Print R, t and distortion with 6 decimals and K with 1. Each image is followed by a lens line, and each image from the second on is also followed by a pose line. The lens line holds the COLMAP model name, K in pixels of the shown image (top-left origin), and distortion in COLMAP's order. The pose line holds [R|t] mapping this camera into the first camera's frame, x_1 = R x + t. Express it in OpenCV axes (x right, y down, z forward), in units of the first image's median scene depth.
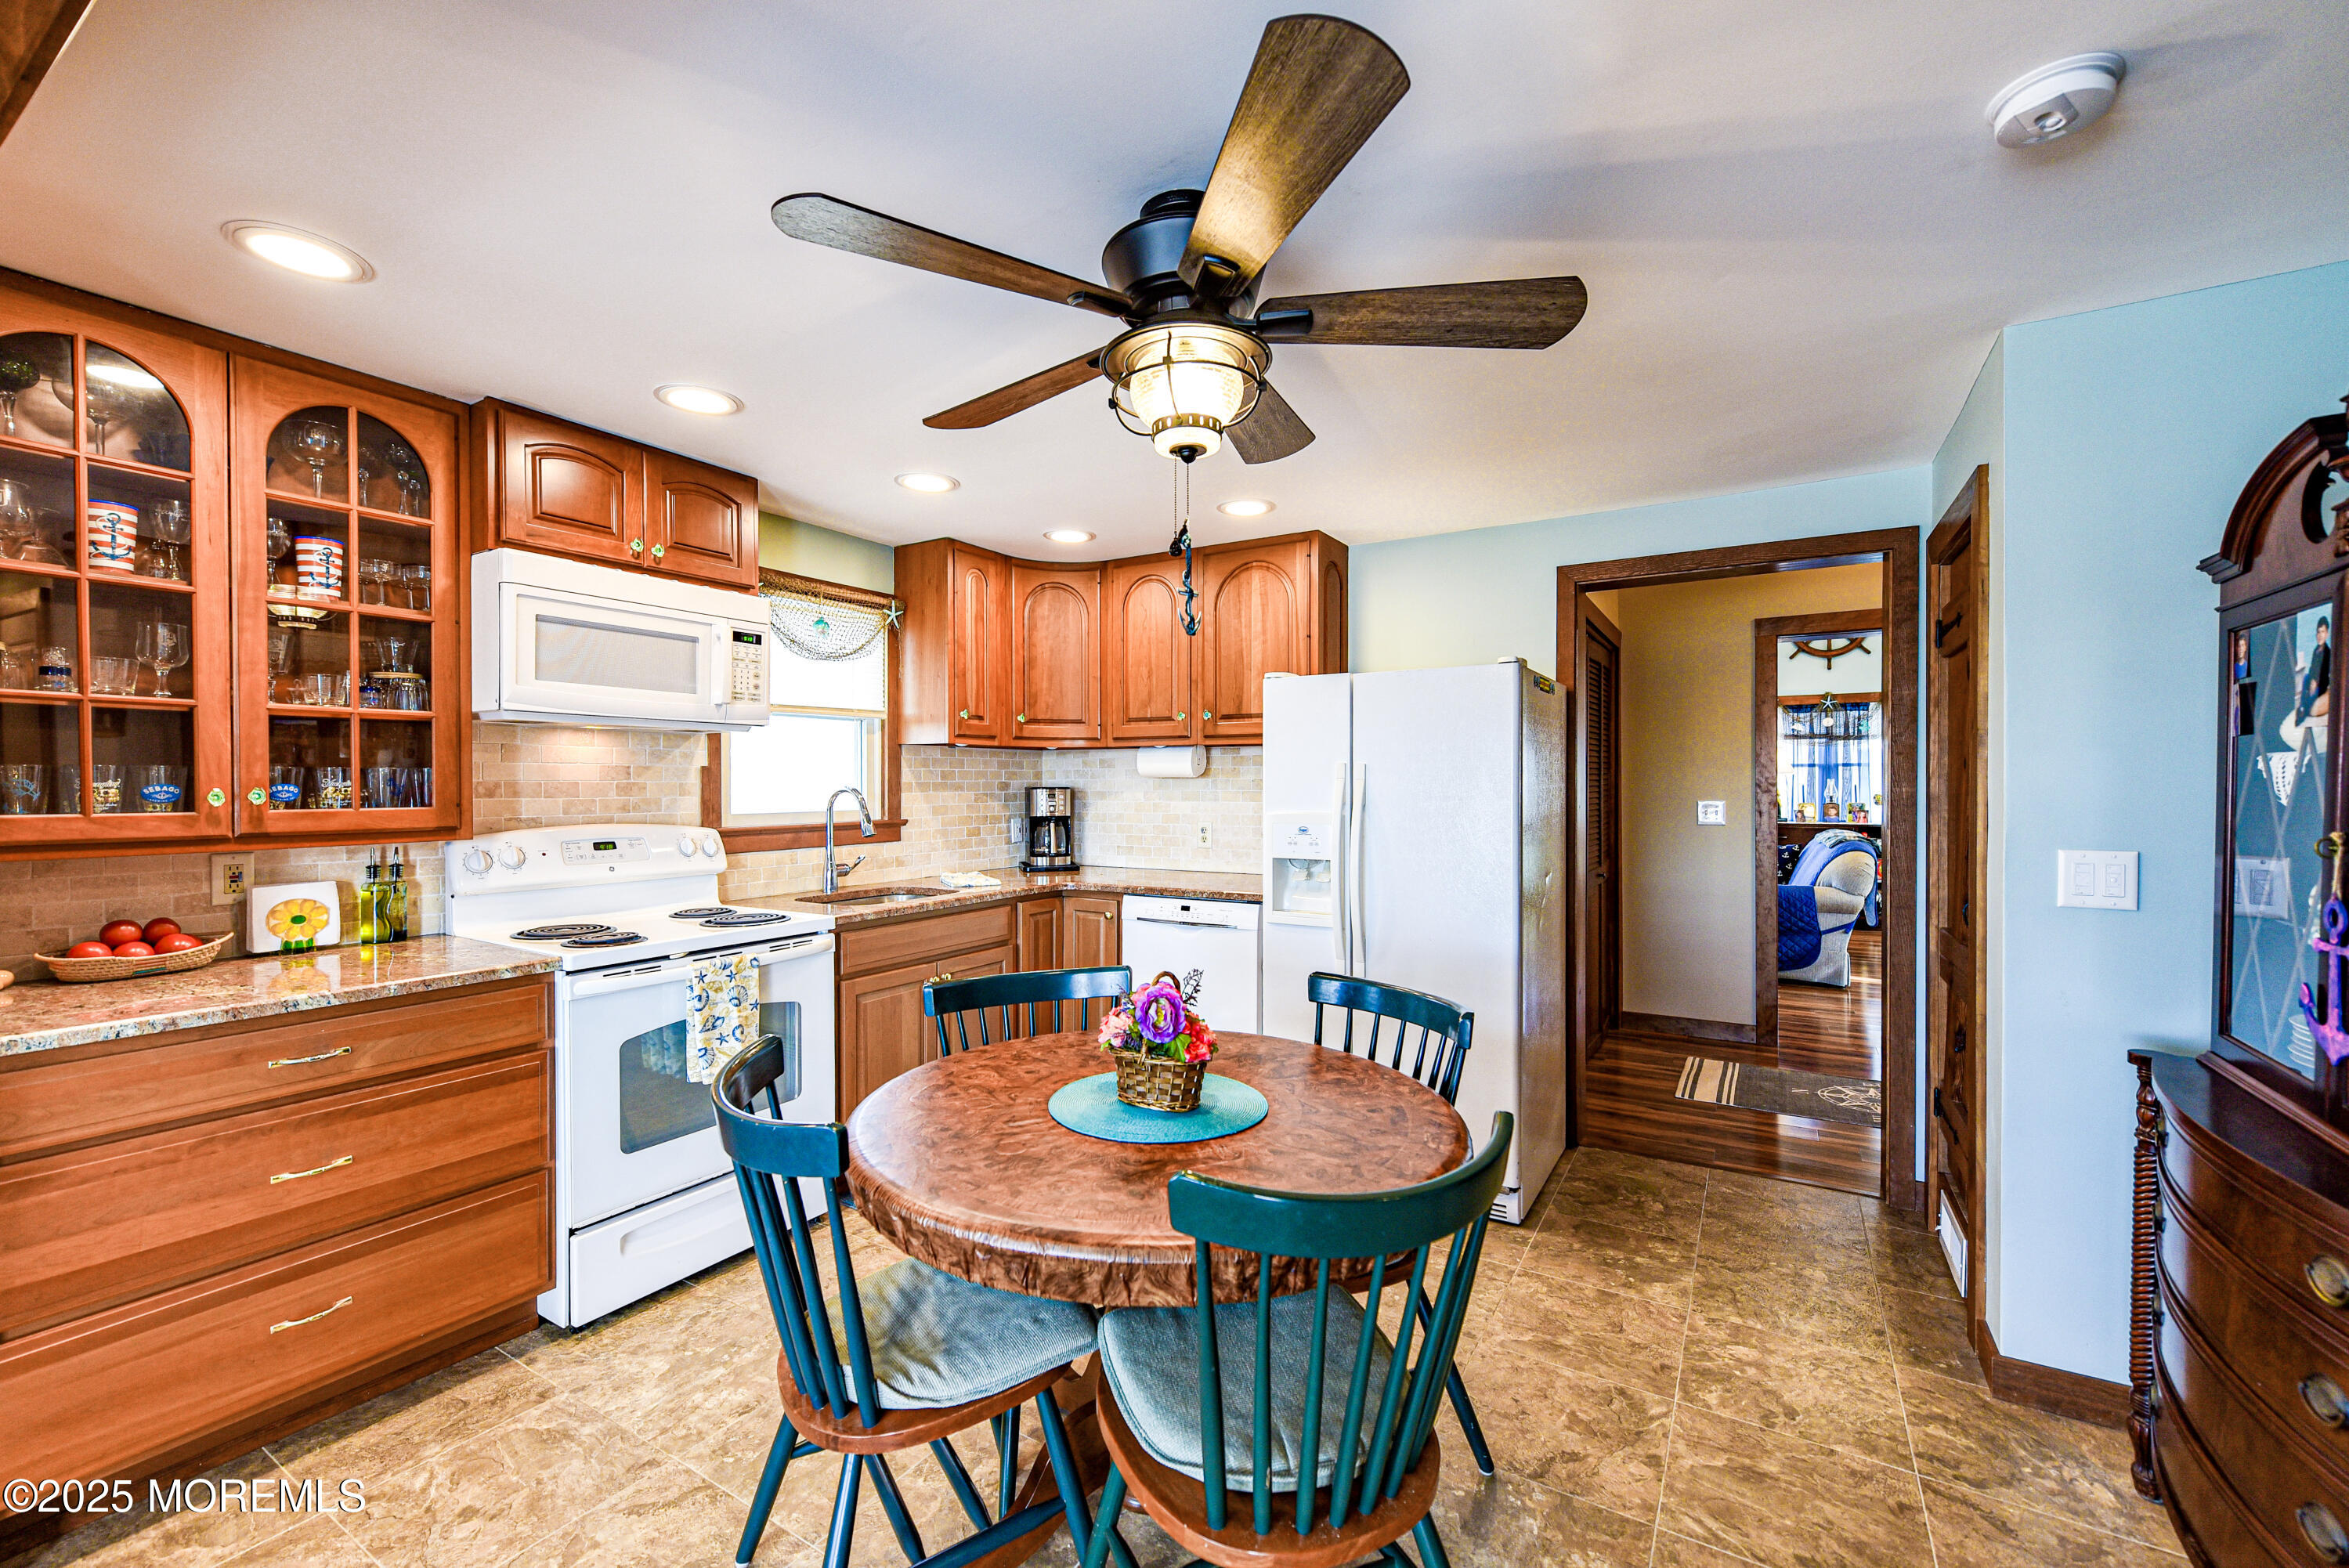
lens RADIAL K [[966.5, 0, 1166.7], [0, 966.5, 789.8], [0, 0, 1]] dist [0.001702, -0.000853]
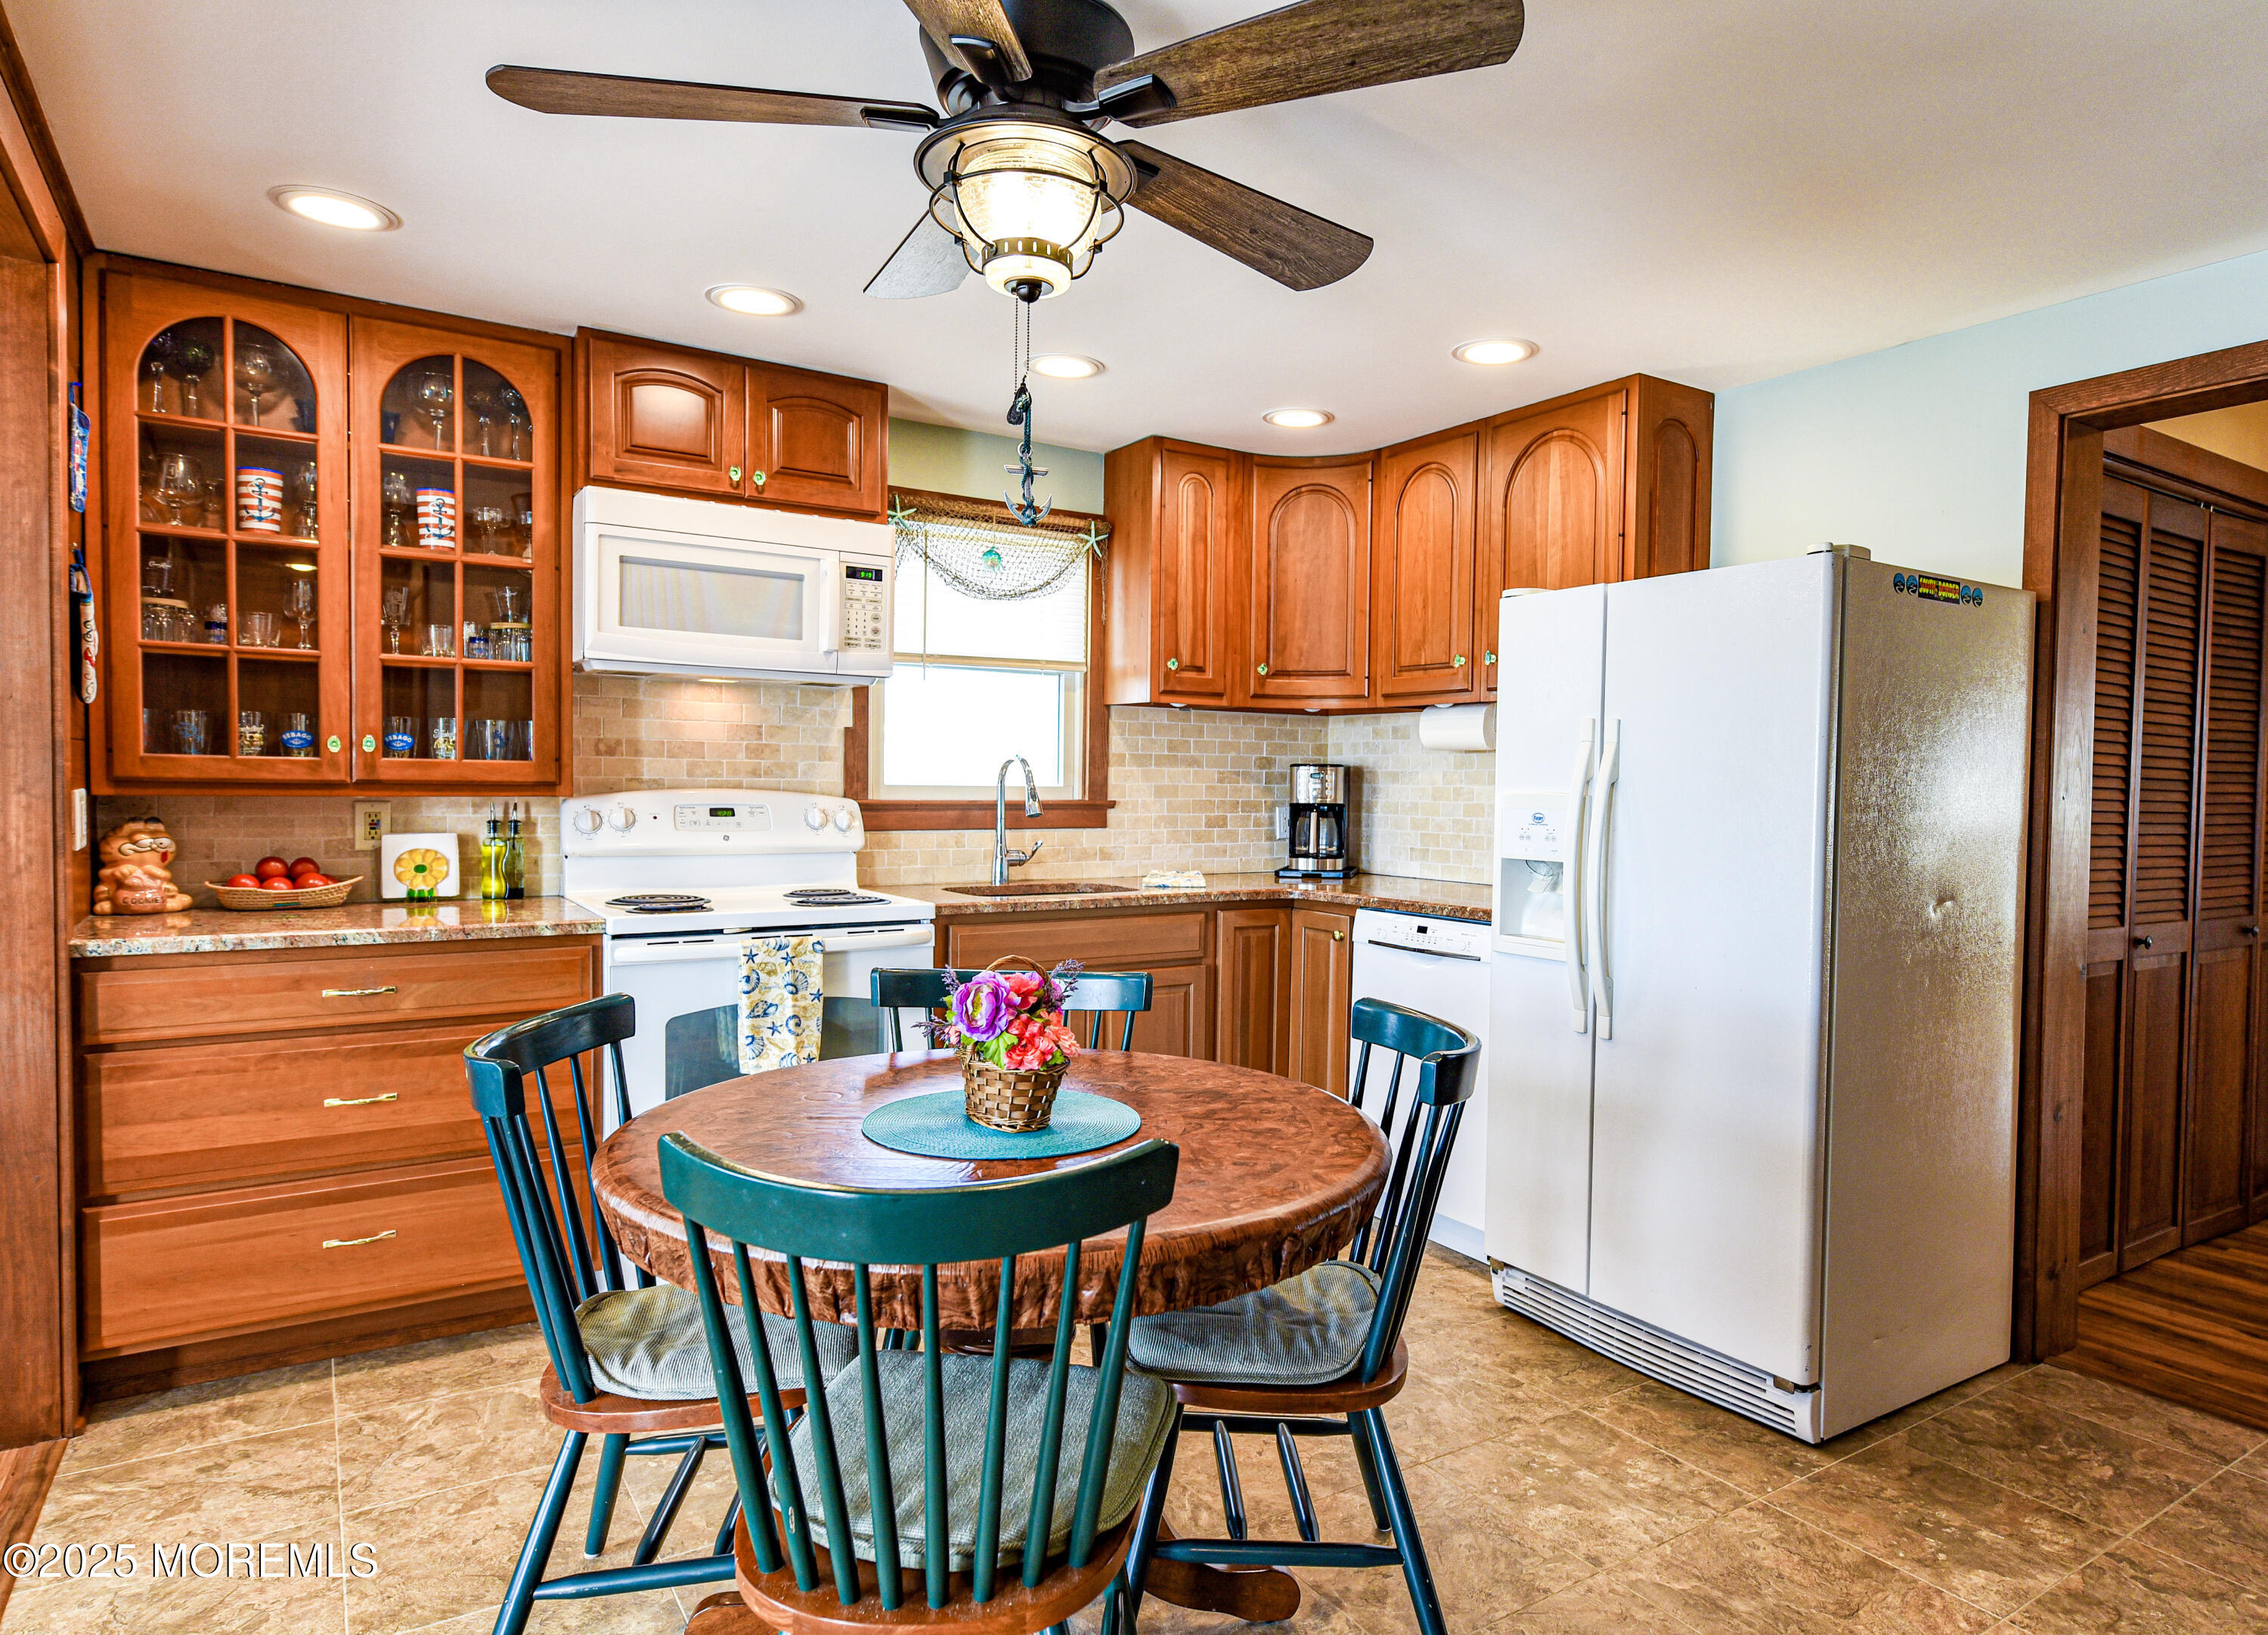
lens RADIAL K [[1358.7, 0, 1218.4], [0, 1358.7, 820.7], [0, 0, 1]] dist [-0.000248, 0.001739]
pose [[0.912249, 0.025962, -0.408813, 0.403764], [-0.018952, 0.999596, 0.021189, 0.034091], [0.409198, -0.011582, 0.912372, 0.038802]]
